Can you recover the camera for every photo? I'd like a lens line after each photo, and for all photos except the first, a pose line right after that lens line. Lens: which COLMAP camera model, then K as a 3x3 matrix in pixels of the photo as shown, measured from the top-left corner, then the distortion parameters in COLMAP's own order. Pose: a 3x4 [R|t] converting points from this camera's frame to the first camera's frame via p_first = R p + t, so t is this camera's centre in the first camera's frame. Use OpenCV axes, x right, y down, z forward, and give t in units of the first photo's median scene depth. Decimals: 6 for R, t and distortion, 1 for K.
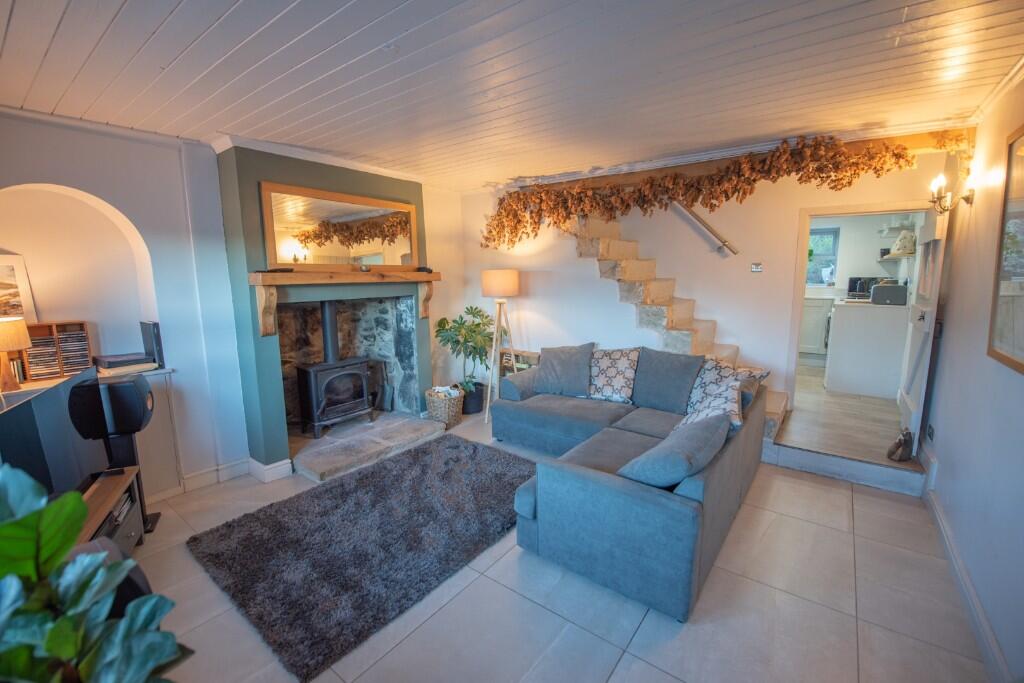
lens RADIAL K [[426.6, 0, 506.4], [0, 426.6, 340.8], [0, 0, 1]] dist [-0.008825, -0.000443]
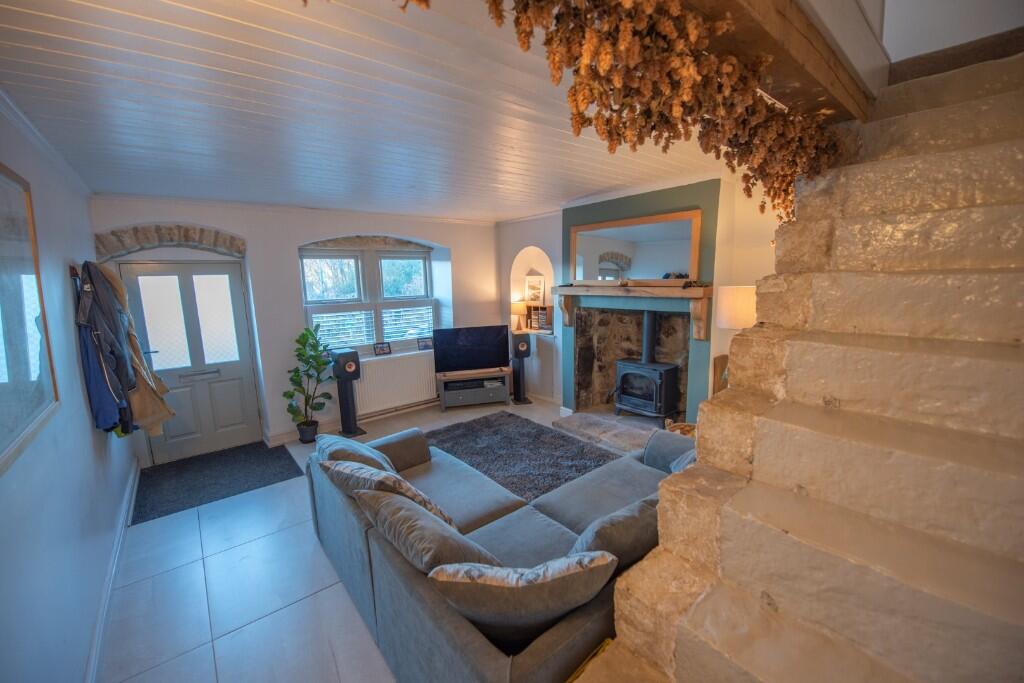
lens RADIAL K [[414.7, 0, 503.9], [0, 414.7, 342.7], [0, 0, 1]] dist [-0.020350, -0.000267]
pose [[-0.235187, 0.169685, -0.957024, 0.811436], [-0.124700, 0.971237, 0.202850, -0.196172], [0.963918, 0.167049, -0.207262, 0.933676]]
